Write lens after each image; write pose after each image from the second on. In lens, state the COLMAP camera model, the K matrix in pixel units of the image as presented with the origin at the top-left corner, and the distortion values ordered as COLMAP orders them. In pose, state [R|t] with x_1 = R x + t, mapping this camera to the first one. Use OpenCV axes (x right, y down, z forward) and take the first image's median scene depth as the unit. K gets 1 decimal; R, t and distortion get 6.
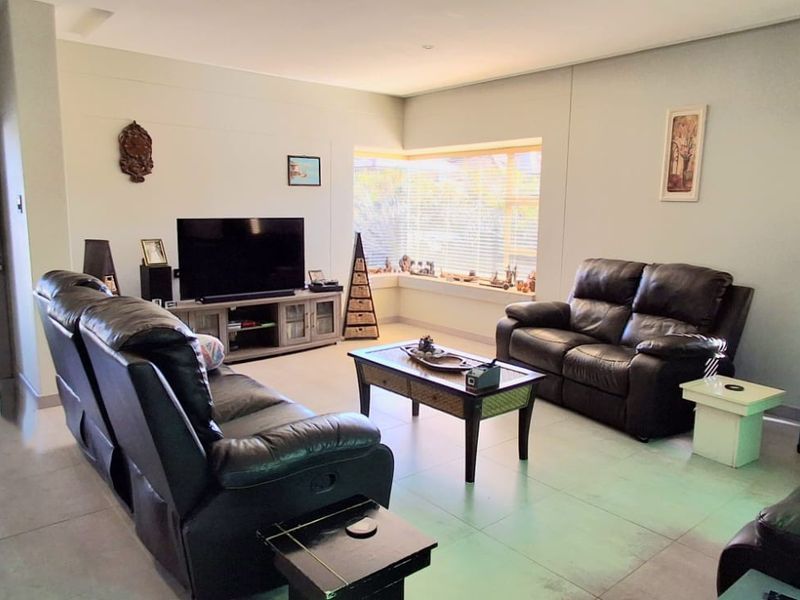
lens RADIAL K [[602.0, 0, 402.7], [0, 602.0, 293.2], [0, 0, 1]] dist [0.000256, 0.014921]
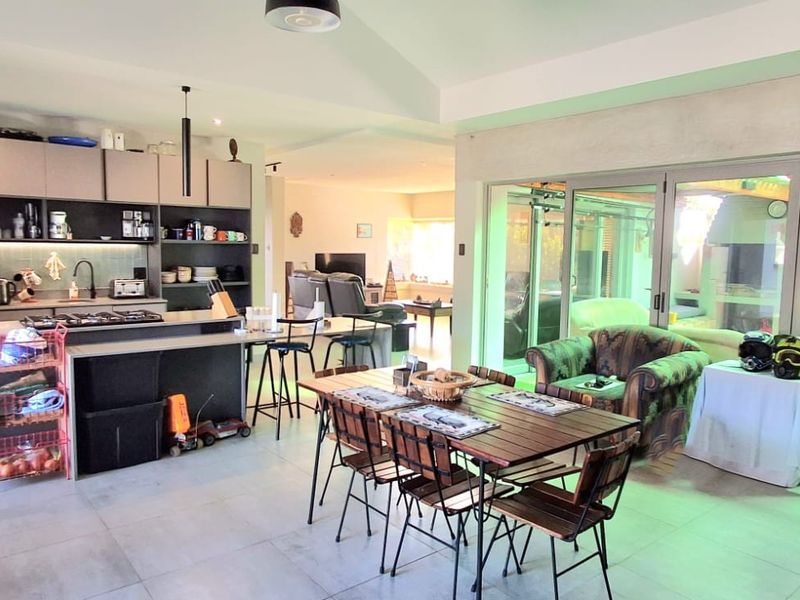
lens RADIAL K [[602.0, 0, 406.6], [0, 602.0, 297.5], [0, 0, 1]] dist [0.000256, 0.014921]
pose [[0.999889, 0.003798, -0.014375, 0.017549], [-0.004563, 0.998555, -0.053545, 0.182387], [0.014150, 0.053605, 0.998462, -1.404025]]
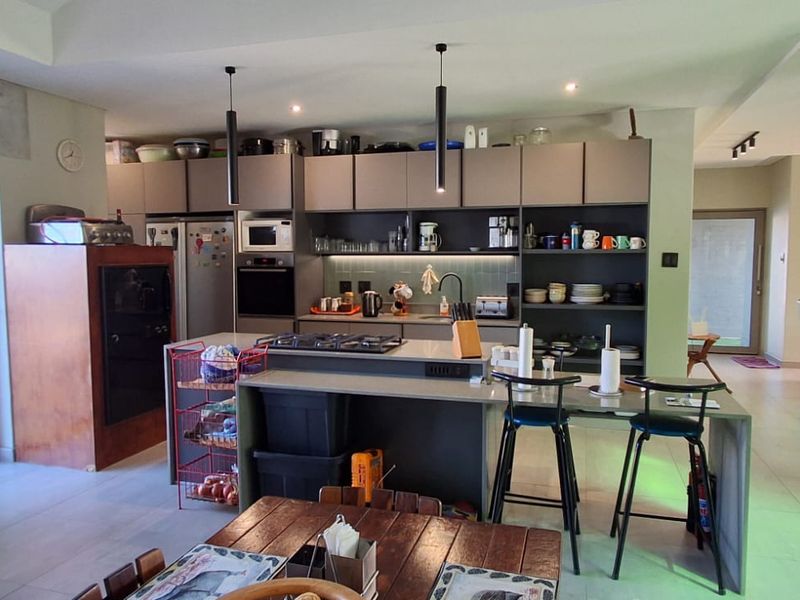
lens RADIAL K [[602.0, 0, 406.0], [0, 602.0, 298.0], [0, 0, 1]] dist [0.000256, 0.014921]
pose [[0.556148, 0.047216, -0.829741, 0.241691], [-0.106672, 0.994182, -0.014926, 0.112638], [0.824209, 0.096811, 0.557949, -0.868404]]
